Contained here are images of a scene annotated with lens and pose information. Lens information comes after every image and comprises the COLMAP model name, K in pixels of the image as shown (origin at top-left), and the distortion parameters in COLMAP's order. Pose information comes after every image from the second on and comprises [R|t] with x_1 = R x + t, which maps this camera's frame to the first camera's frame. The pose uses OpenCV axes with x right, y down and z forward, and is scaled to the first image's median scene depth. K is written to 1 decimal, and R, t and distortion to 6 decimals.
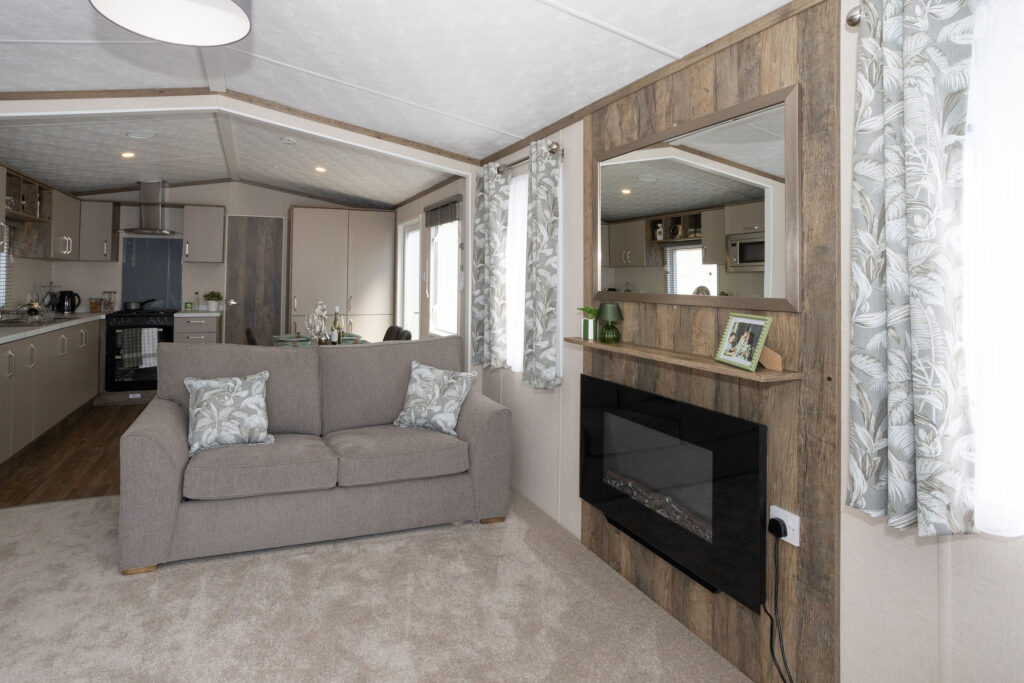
lens RADIAL K [[536.4, 0, 454.9], [0, 536.4, 261.8], [0, 0, 1]] dist [-0.038599, 0.023135]
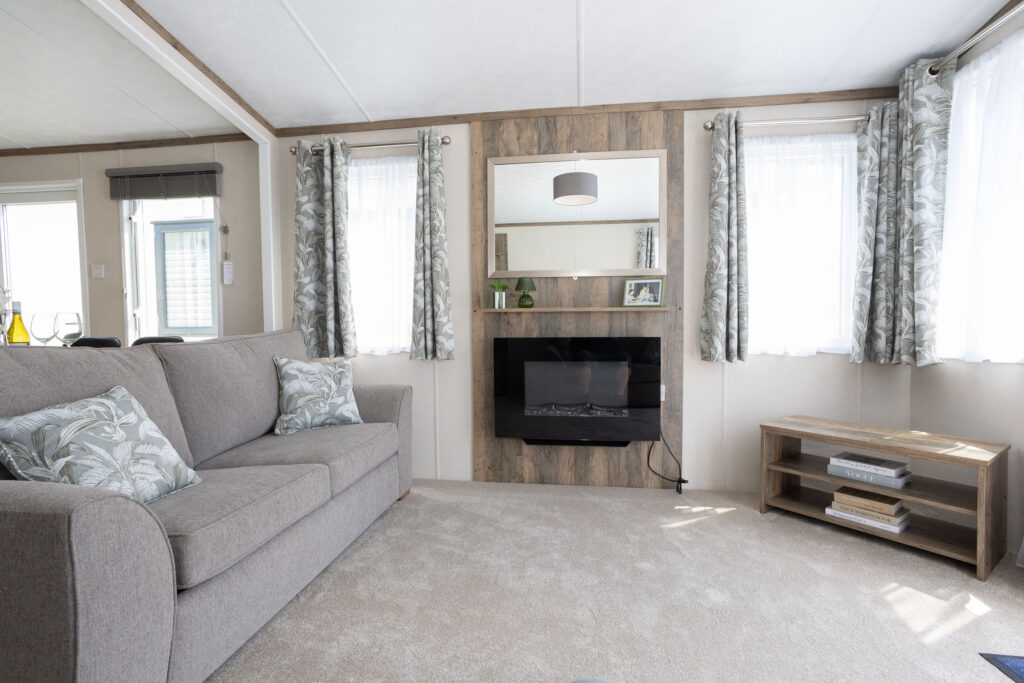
lens RADIAL K [[512.0, 0, 490.8], [0, 512.0, 344.2], [0, 0, 1]] dist [-0.061142, 0.038196]
pose [[0.465929, -0.055344, 0.883089, -0.811055], [-0.011804, 0.997564, 0.068746, 0.147674], [-0.884743, -0.042454, 0.464141, 0.475397]]
